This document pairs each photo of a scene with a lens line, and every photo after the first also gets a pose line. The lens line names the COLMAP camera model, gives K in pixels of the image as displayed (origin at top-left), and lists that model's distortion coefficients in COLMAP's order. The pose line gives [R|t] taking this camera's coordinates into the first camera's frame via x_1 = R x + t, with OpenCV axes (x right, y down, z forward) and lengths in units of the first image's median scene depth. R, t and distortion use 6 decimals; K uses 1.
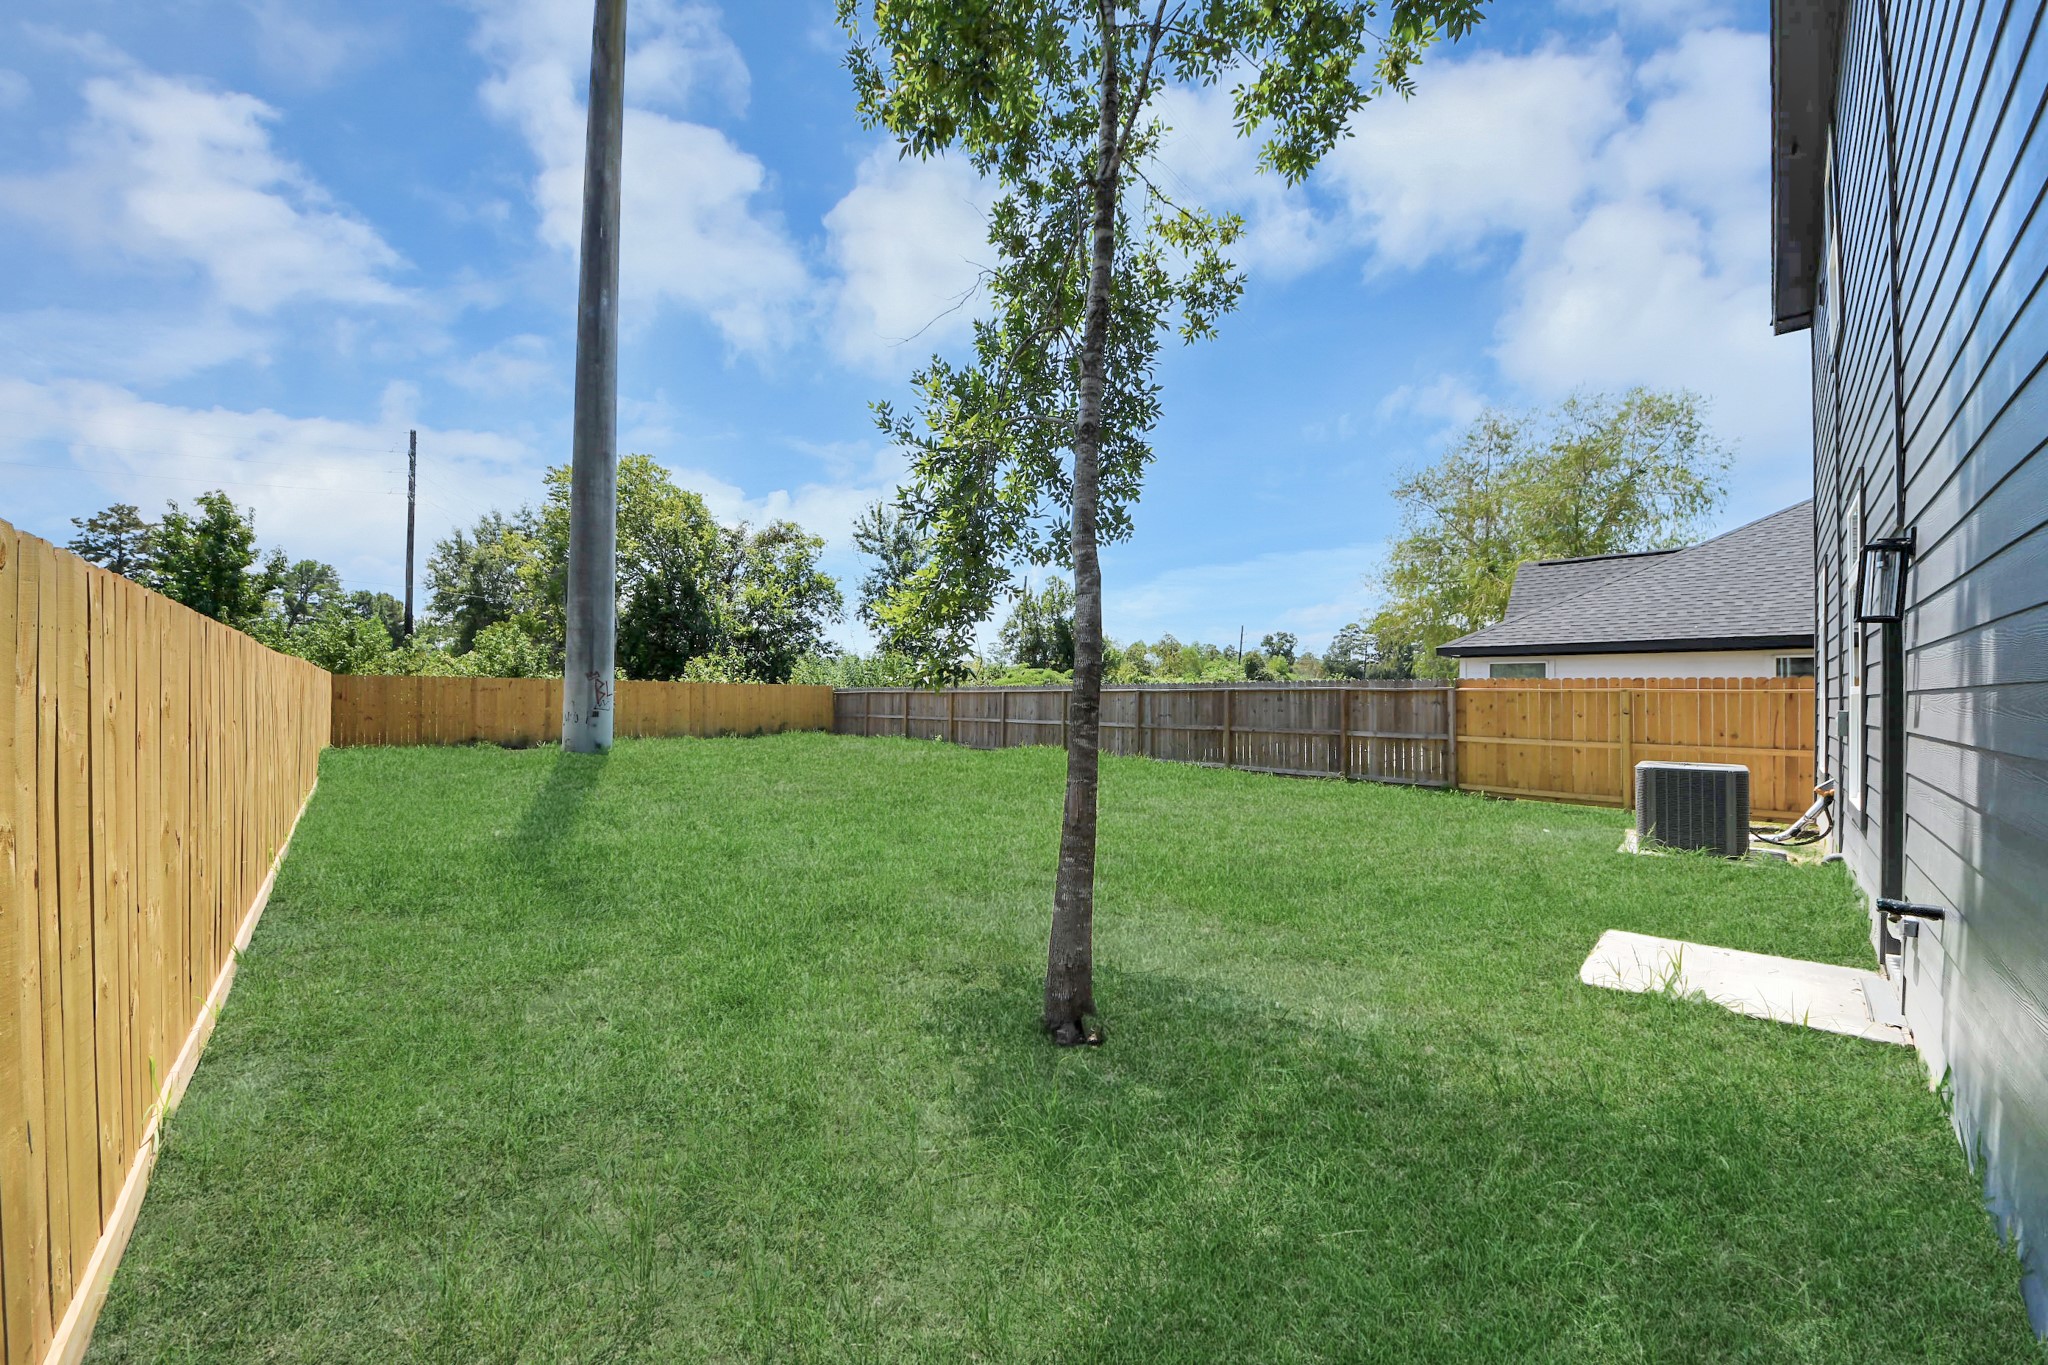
lens RADIAL K [[722.5, 0, 1024.0], [0, 722.5, 682.5], [0, 0, 1]] dist [0.000178, -0.000302]
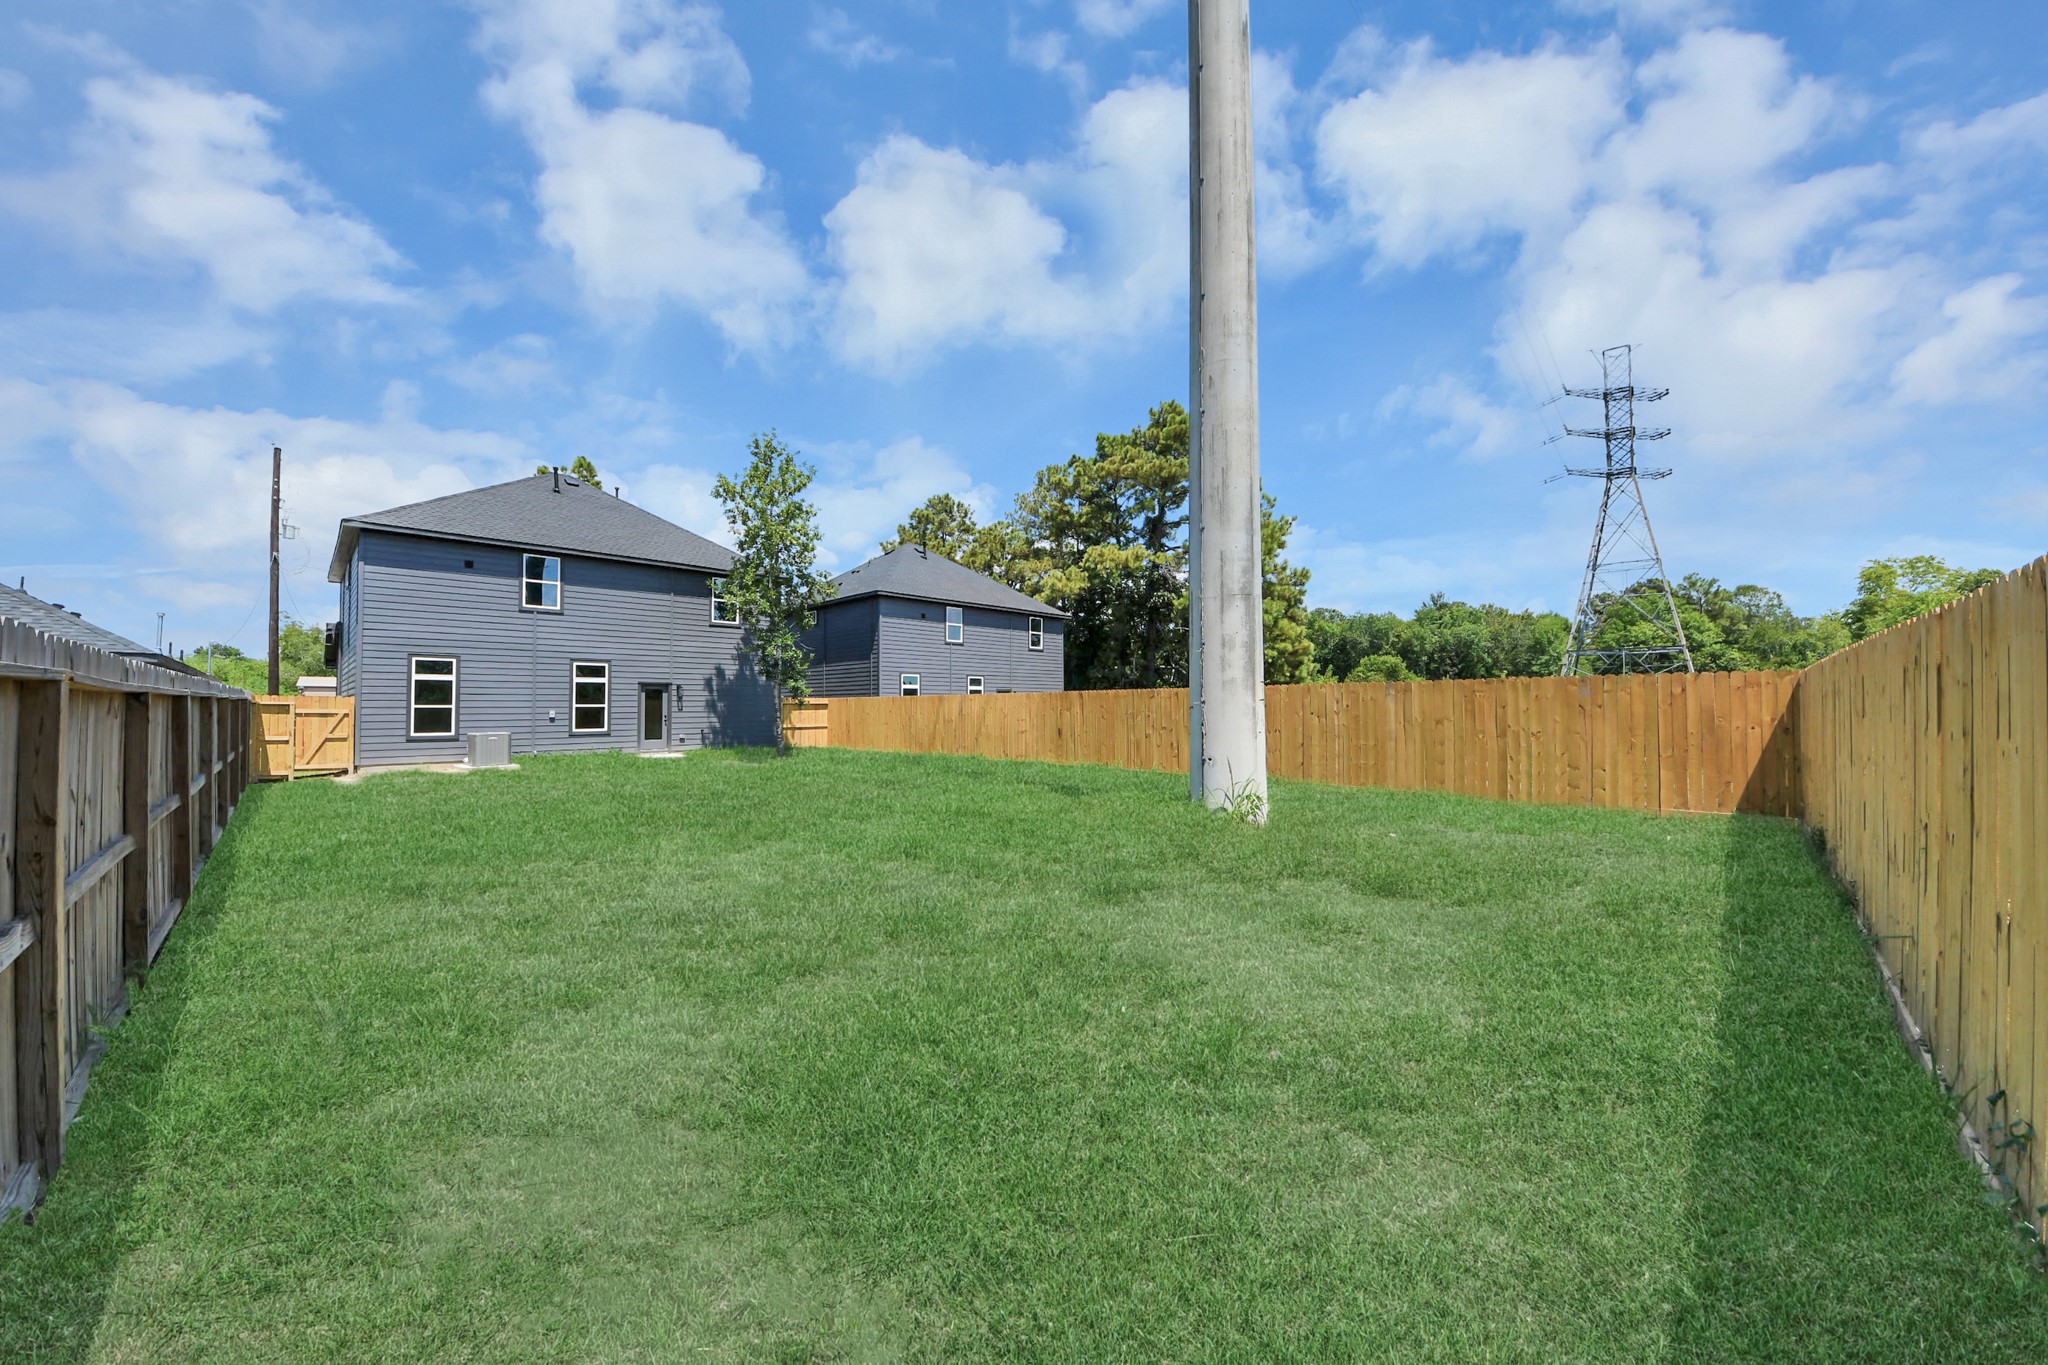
lens RADIAL K [[722.5, 0, 1024.0], [0, 722.5, 682.5], [0, 0, 1]] dist [0.000178, -0.000302]
pose [[1.000000, -0.000179, 0.000246, 0.212664], [0.000179, 1.000000, 0.000232, -0.006344], [-0.000246, -0.000232, 1.000000, 0.000132]]
